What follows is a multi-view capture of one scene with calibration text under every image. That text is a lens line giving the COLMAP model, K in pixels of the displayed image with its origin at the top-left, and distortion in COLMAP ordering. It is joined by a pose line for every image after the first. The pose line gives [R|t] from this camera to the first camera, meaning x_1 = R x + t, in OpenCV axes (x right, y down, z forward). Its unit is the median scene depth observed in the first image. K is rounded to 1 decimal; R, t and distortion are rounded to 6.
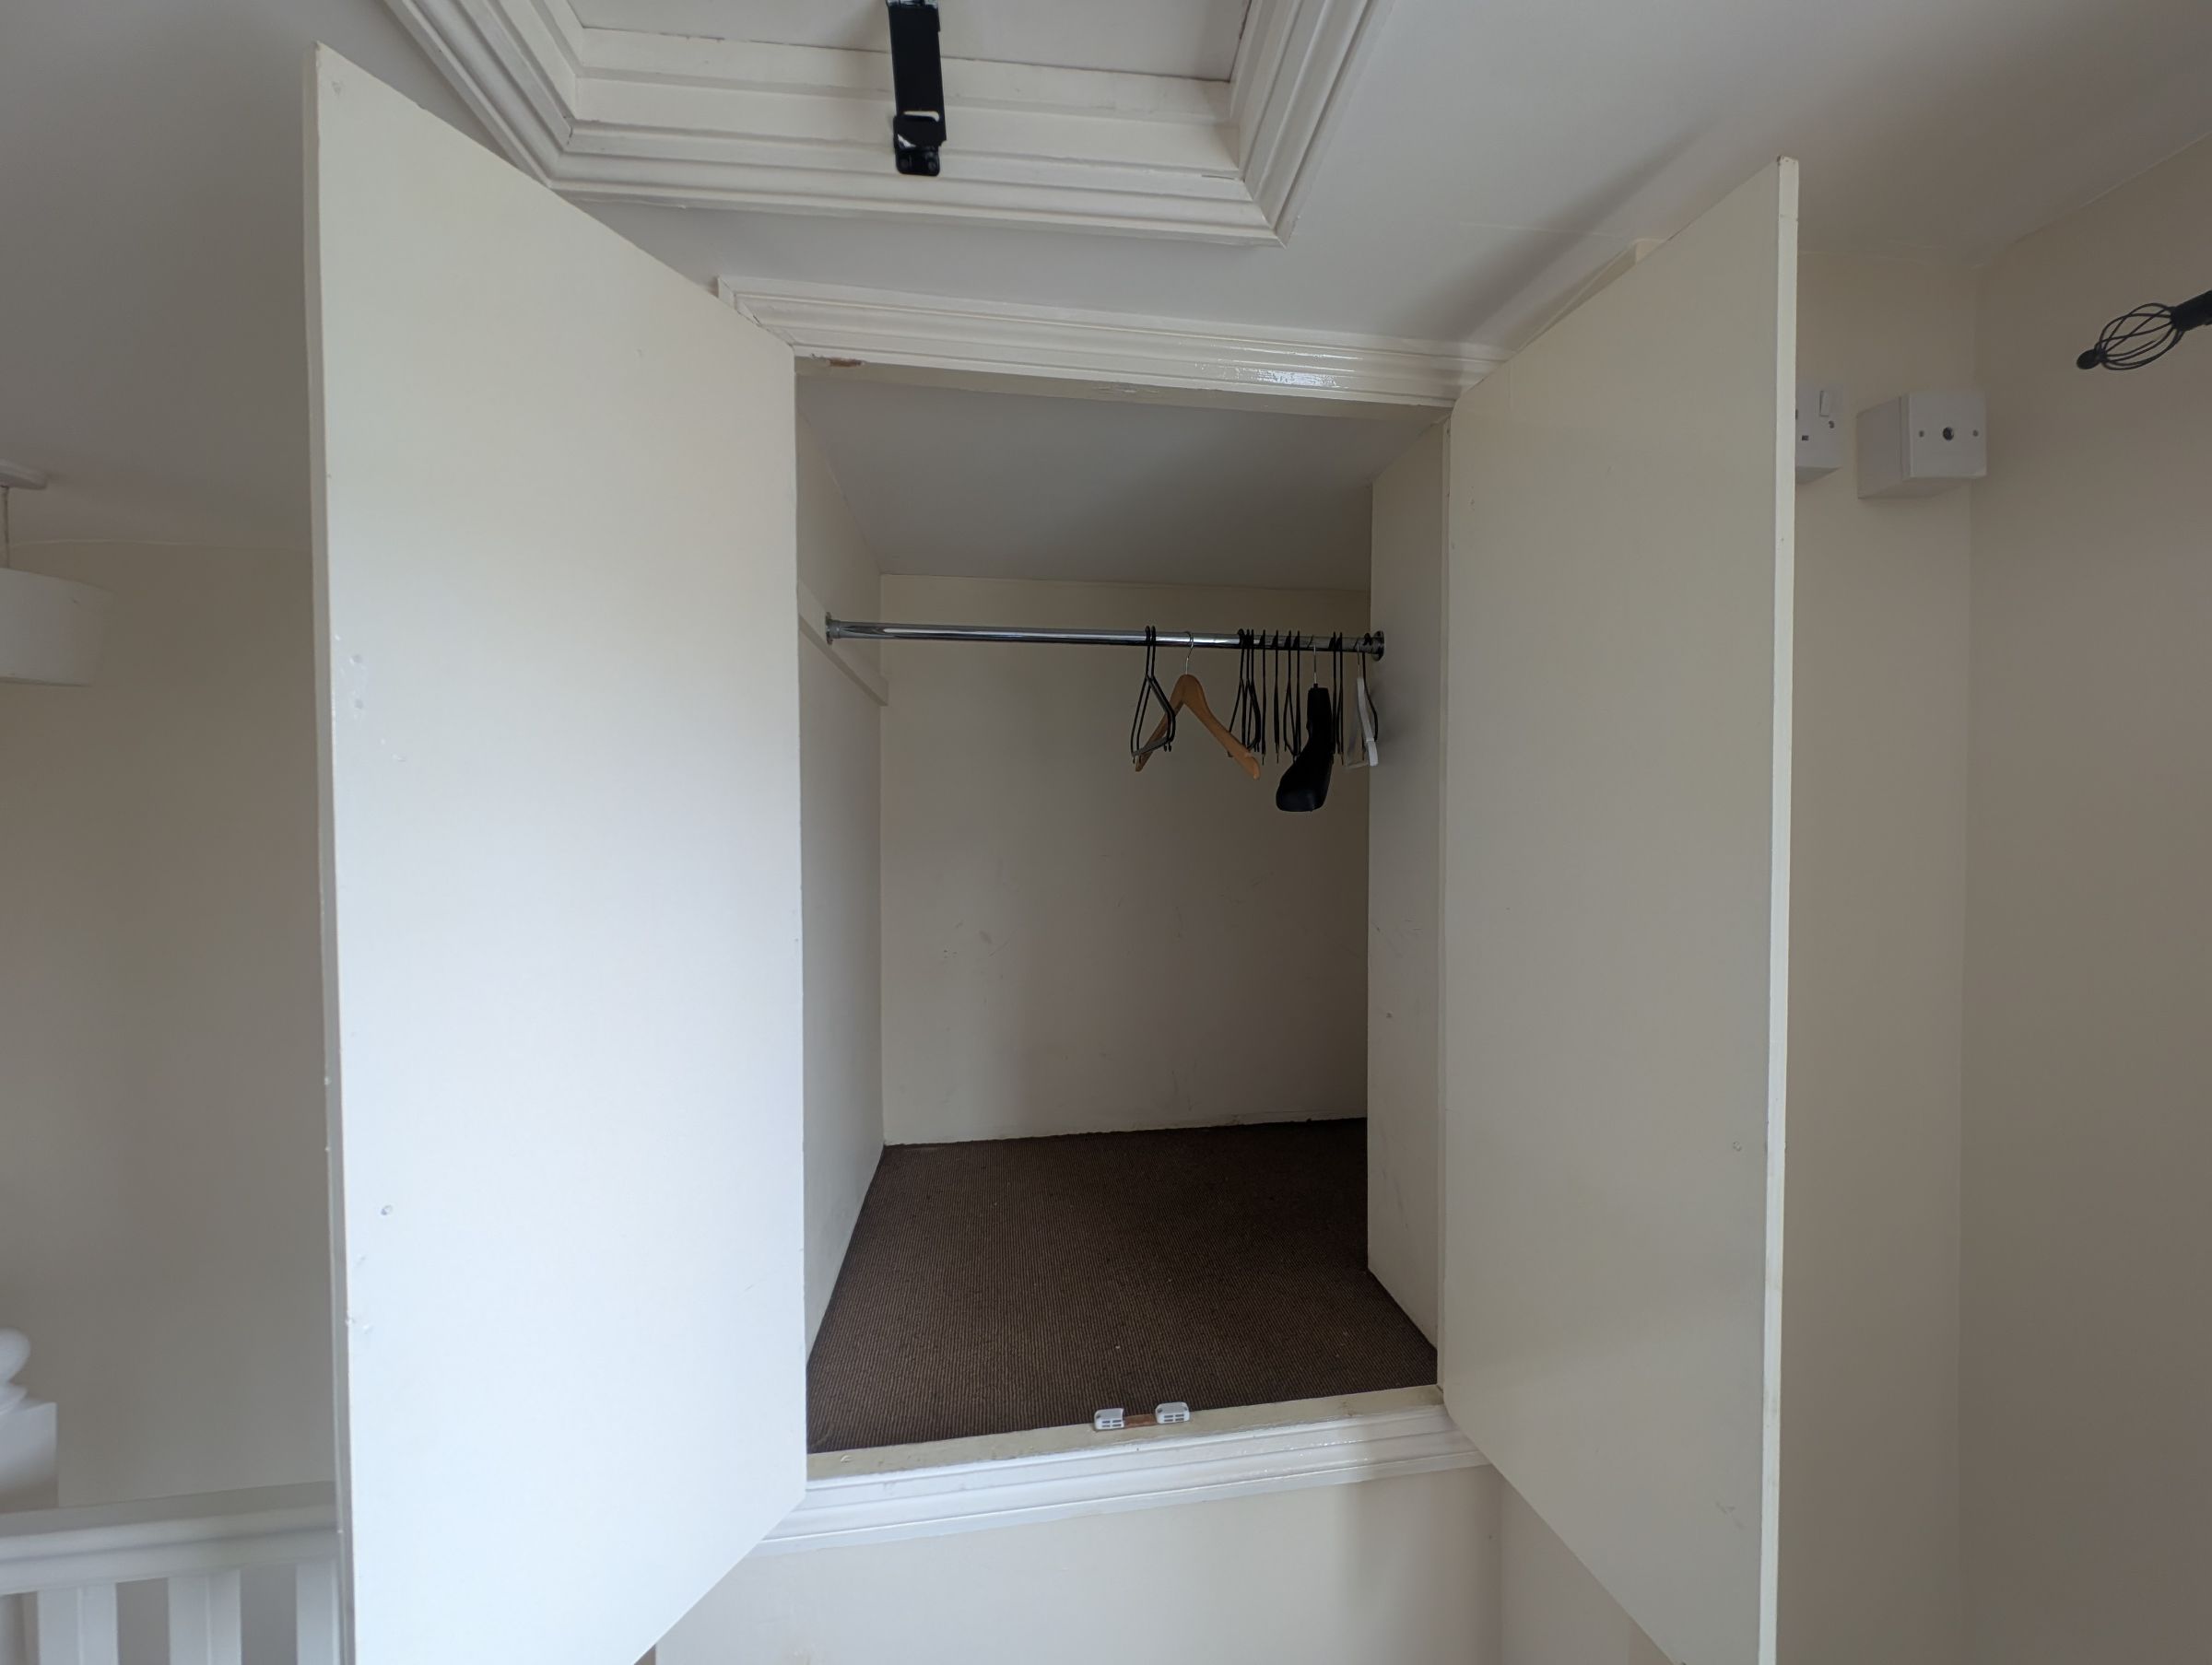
lens RADIAL K [[838.0, 0, 1115.7], [0, 838.0, 828.6], [0, 0, 1]] dist [0.002465, -0.000327]
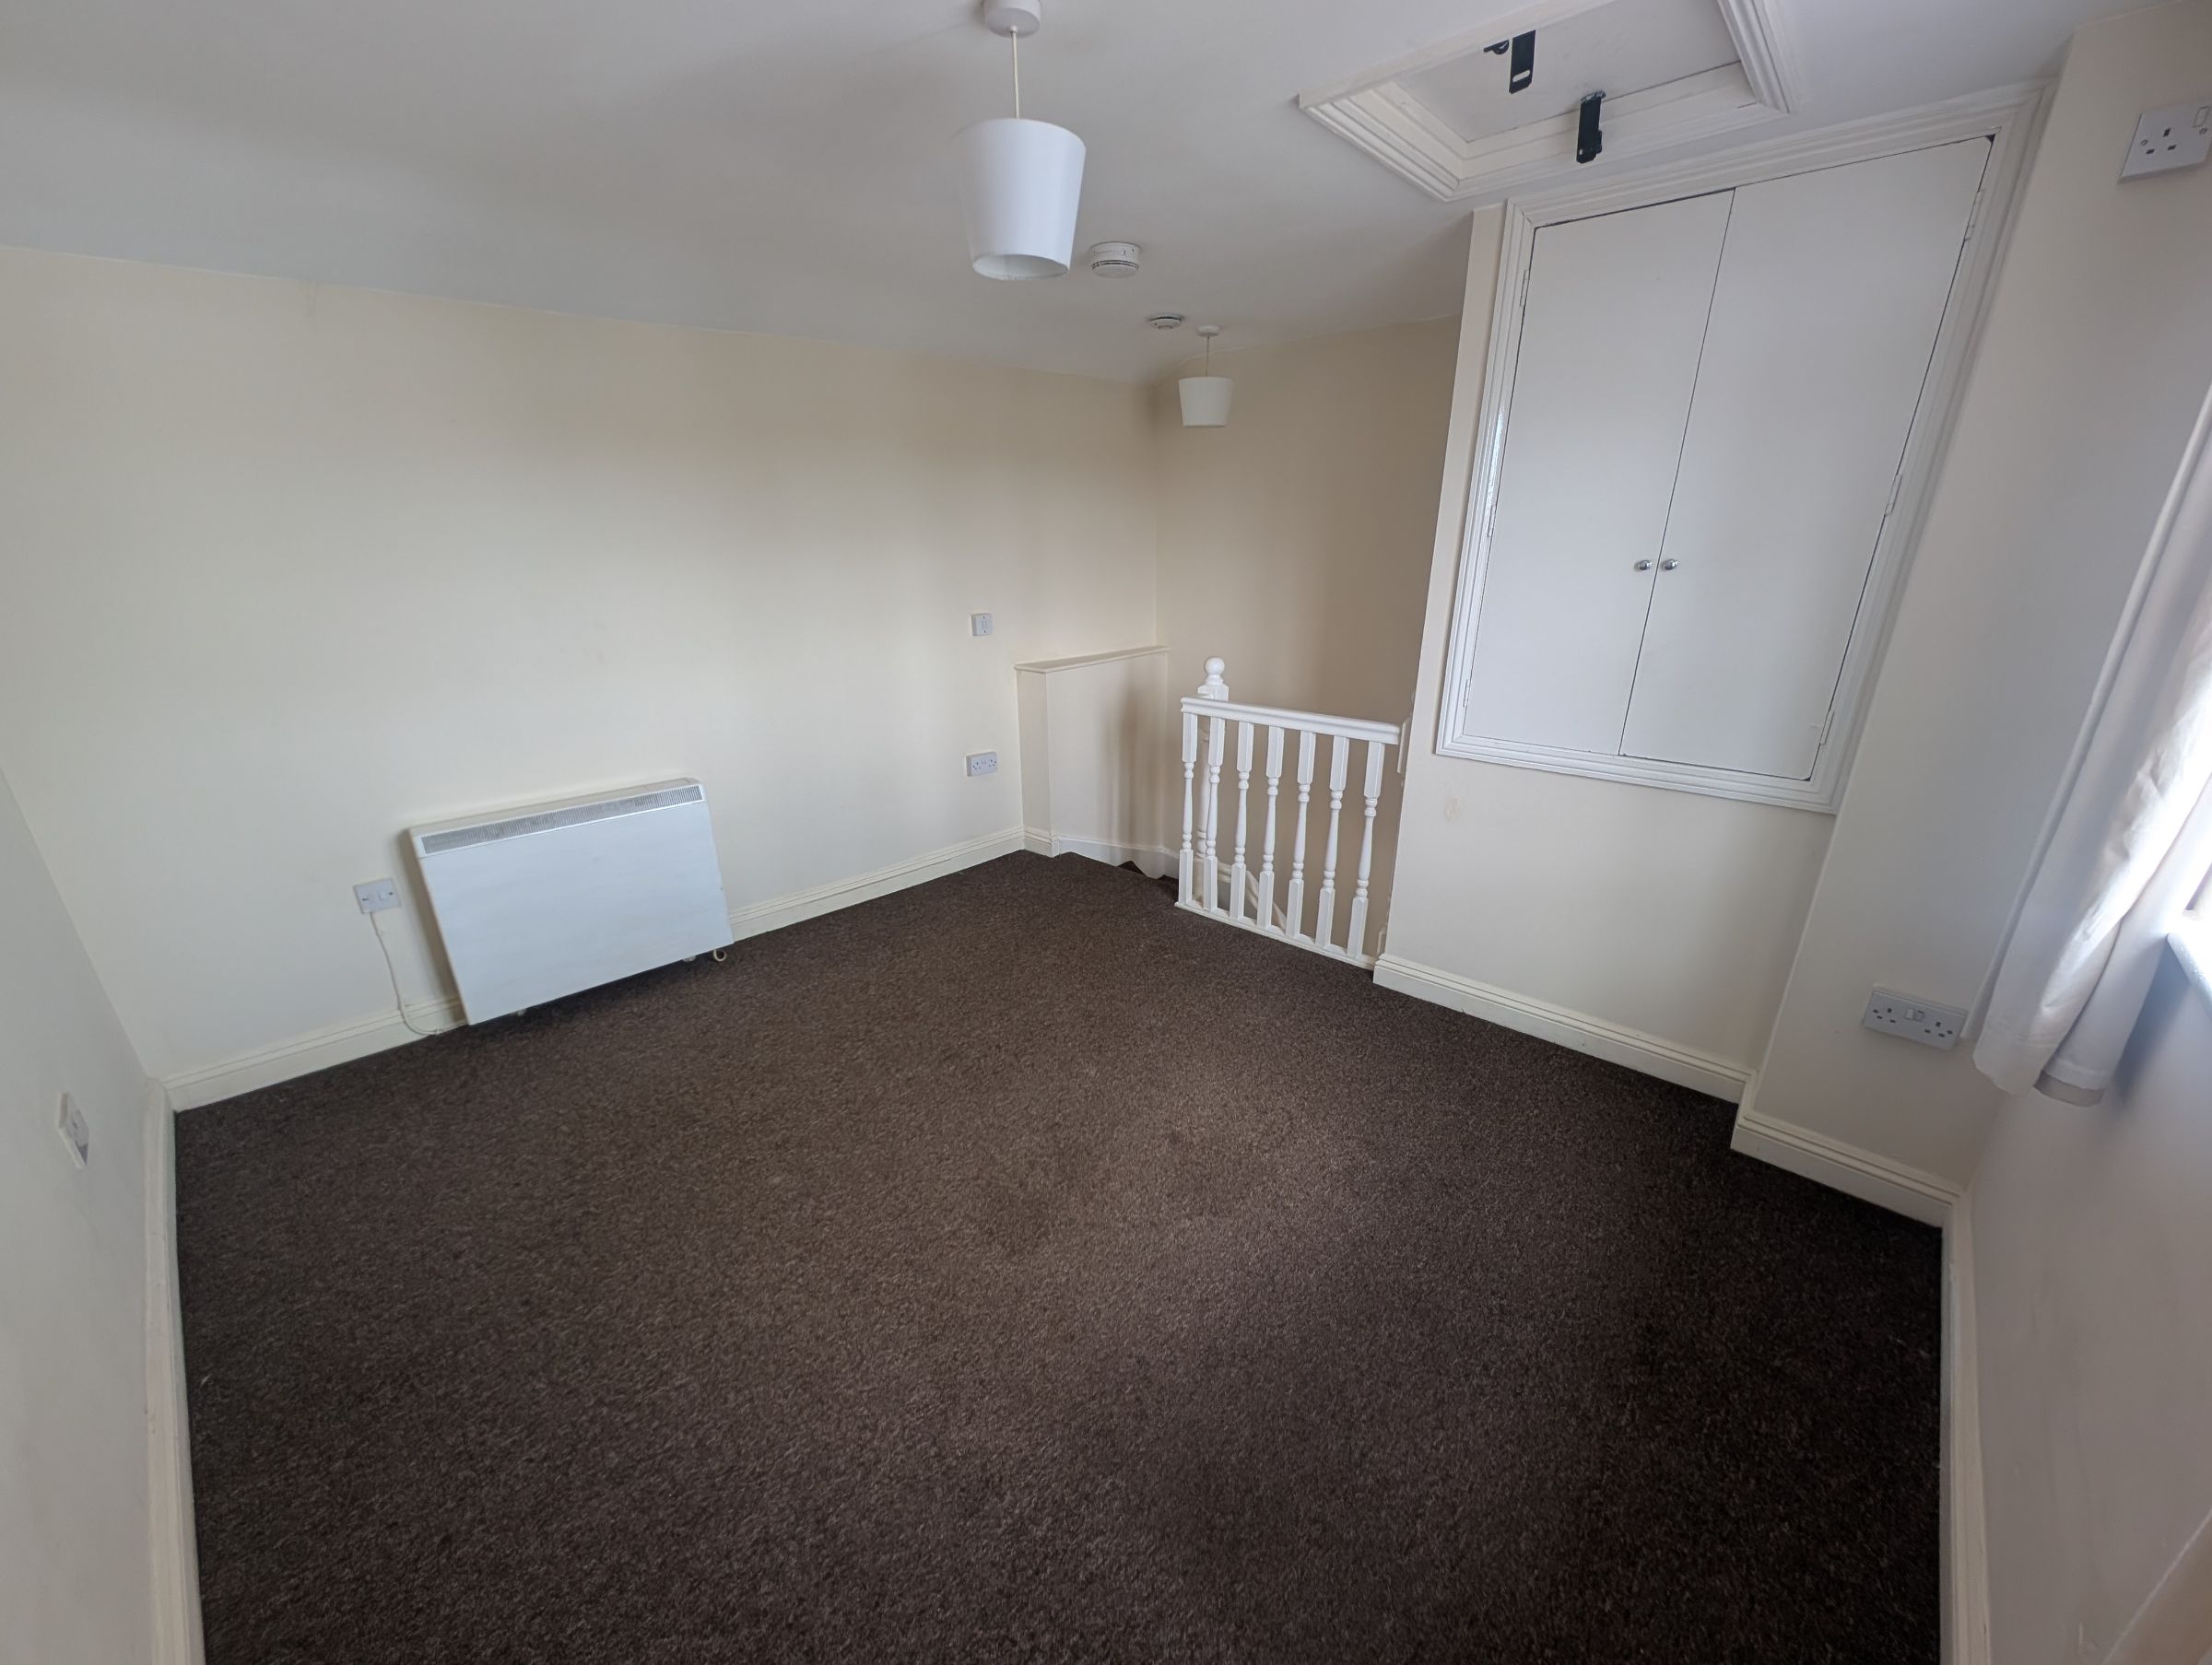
lens RADIAL K [[838.0, 0, 1115.7], [0, 838.0, 828.6], [0, 0, 1]] dist [0.002465, -0.000327]
pose [[0.664081, 0.257340, -0.701978, 0.952772], [-0.018832, 0.944358, 0.328379, 0.244985], [0.747423, -0.204851, 0.631977, -1.748530]]
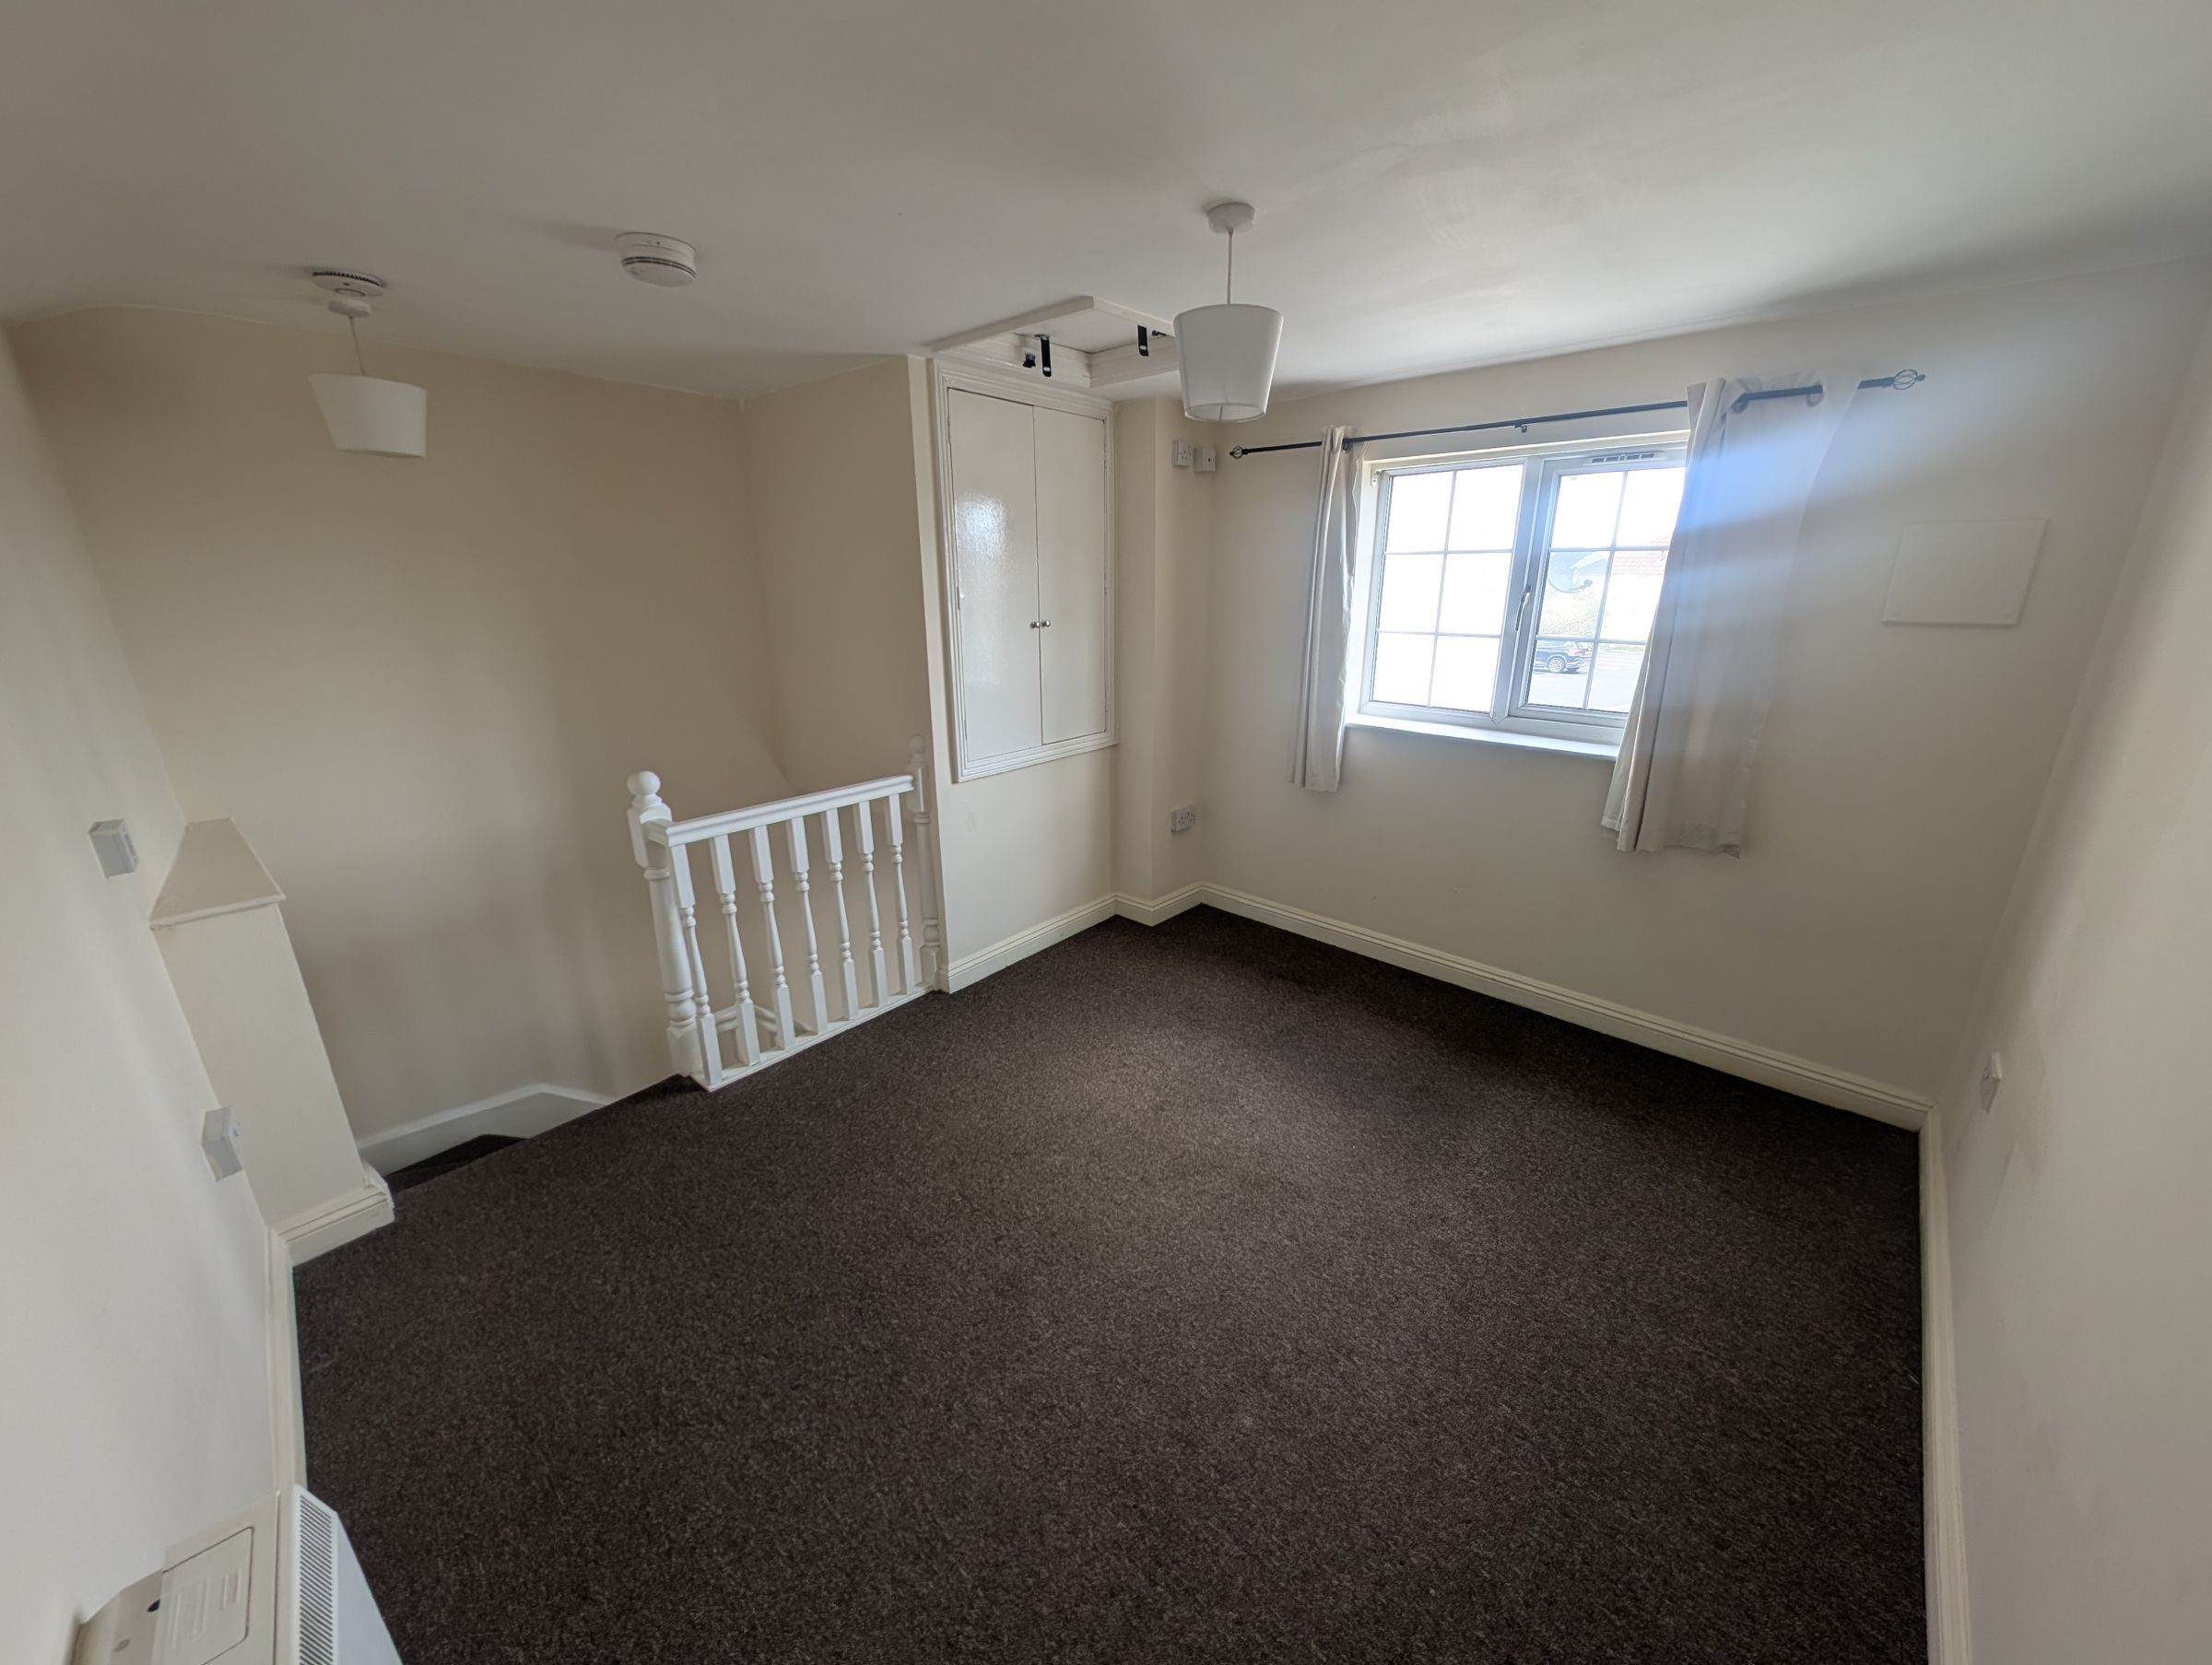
lens RADIAL K [[830.4, 0, 1111.8], [0, 830.4, 844.4], [0, 0, 1]] dist [0.001292, -0.000114]
pose [[0.749770, -0.196229, 0.631933, -2.361507], [0.007566, 0.957496, 0.288346, 0.169346], [-0.661656, -0.211412, 0.719386, -2.061094]]
